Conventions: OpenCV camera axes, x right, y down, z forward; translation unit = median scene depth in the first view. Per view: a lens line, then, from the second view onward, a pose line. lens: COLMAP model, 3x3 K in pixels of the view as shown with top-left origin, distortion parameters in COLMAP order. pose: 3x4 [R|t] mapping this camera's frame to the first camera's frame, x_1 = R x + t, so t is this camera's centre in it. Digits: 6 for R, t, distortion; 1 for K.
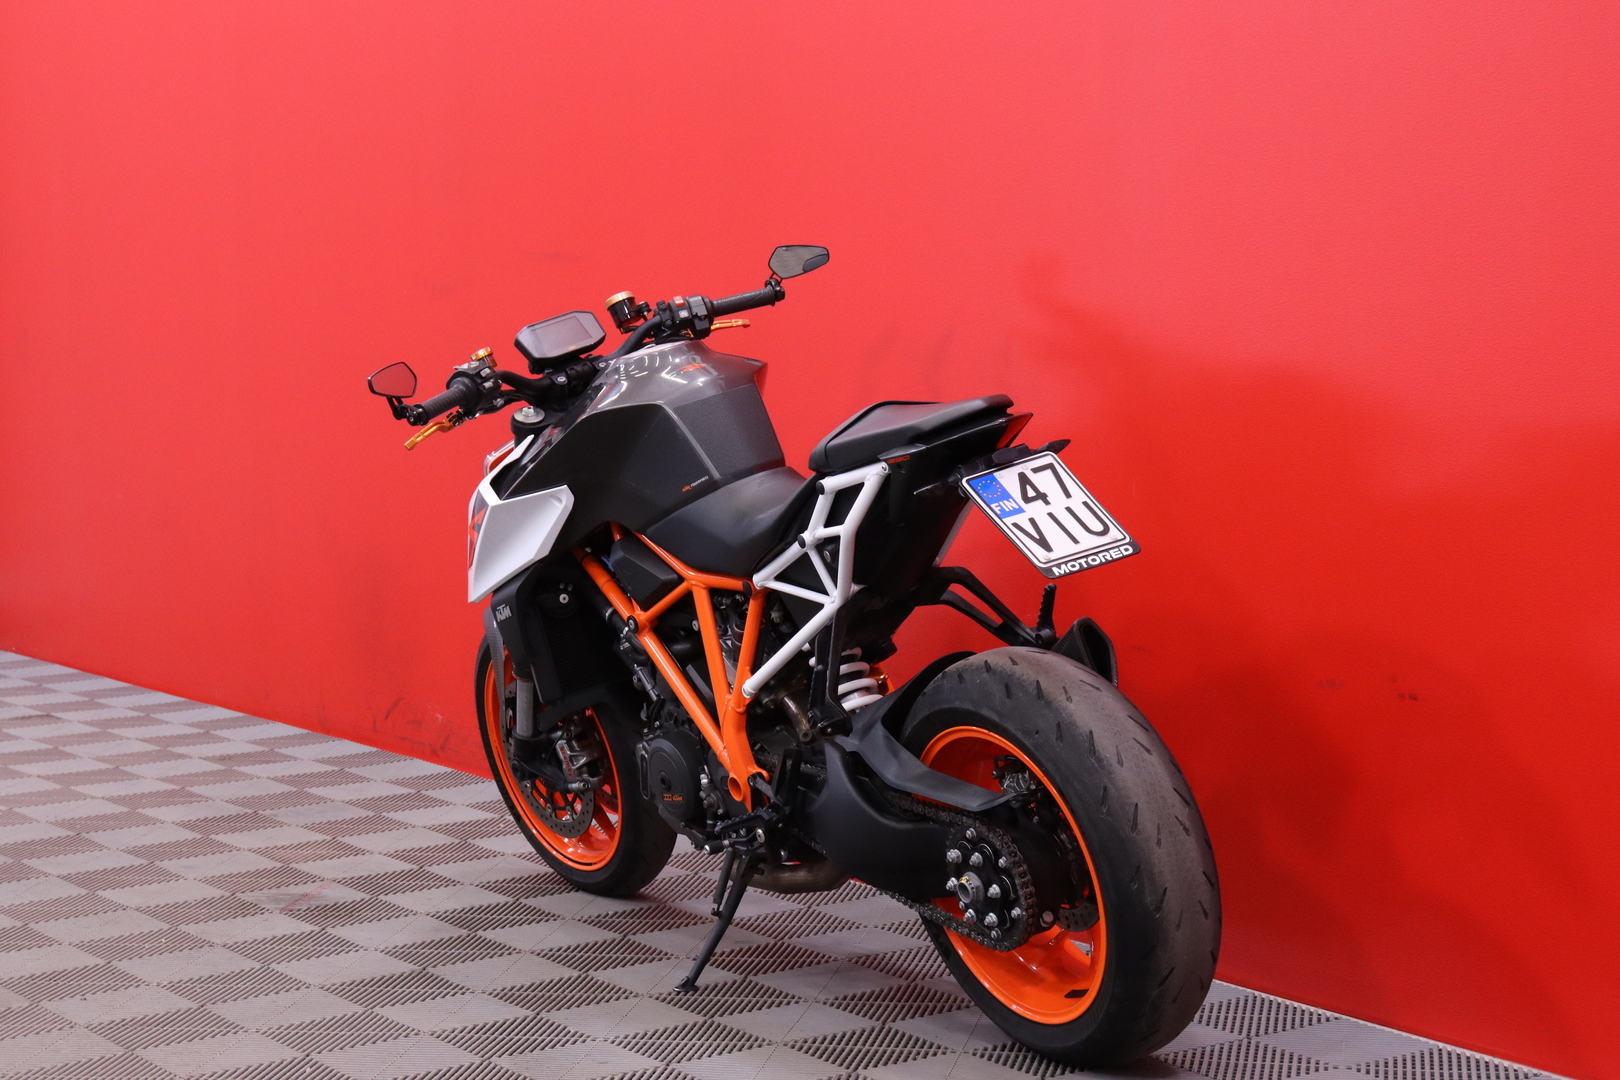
lens RADIAL K [[3104.6, 0, 818.0], [0, 3104.6, 542.3], [0, 0, 1]] dist [-0.630411, 0.000000]
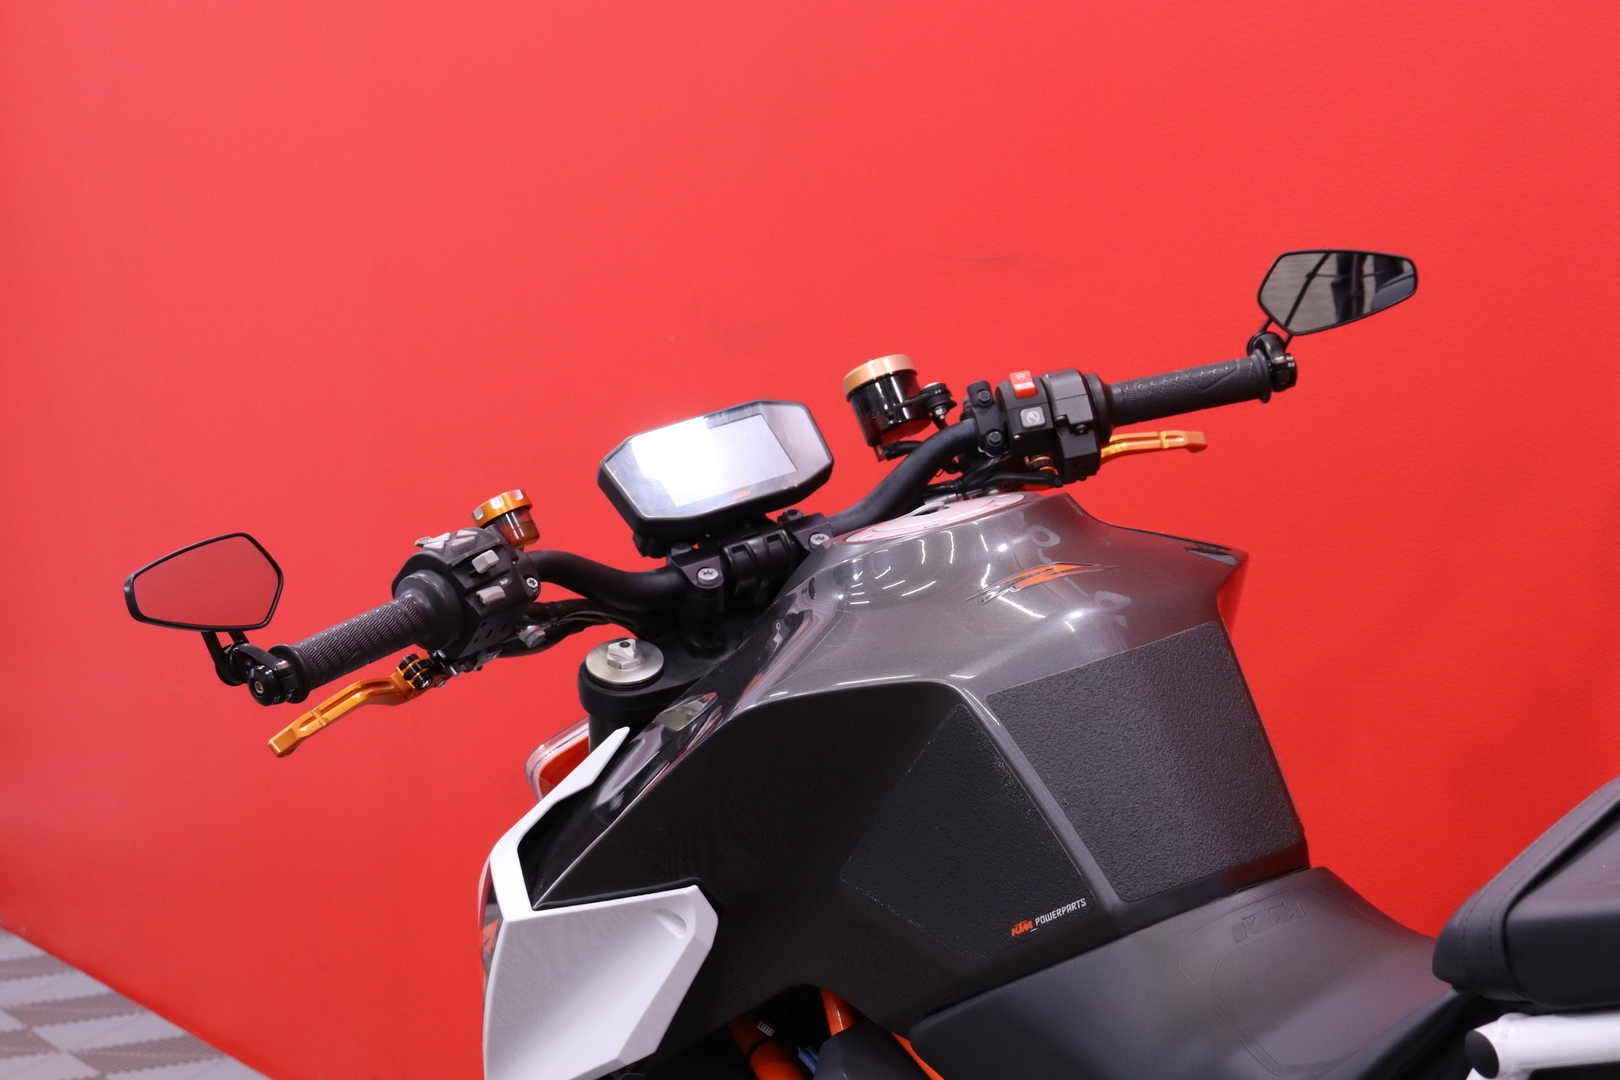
lens RADIAL K [[3258.7, 0, 808.4], [0, 3258.7, 531.6], [0, 0, 1]] dist [0.128027, 0.000000]
pose [[0.992782, 0.033241, -0.115237, -0.024175], [-0.036547, 0.998976, -0.026689, -0.048440], [0.114232, 0.030707, 0.992979, 0.600170]]
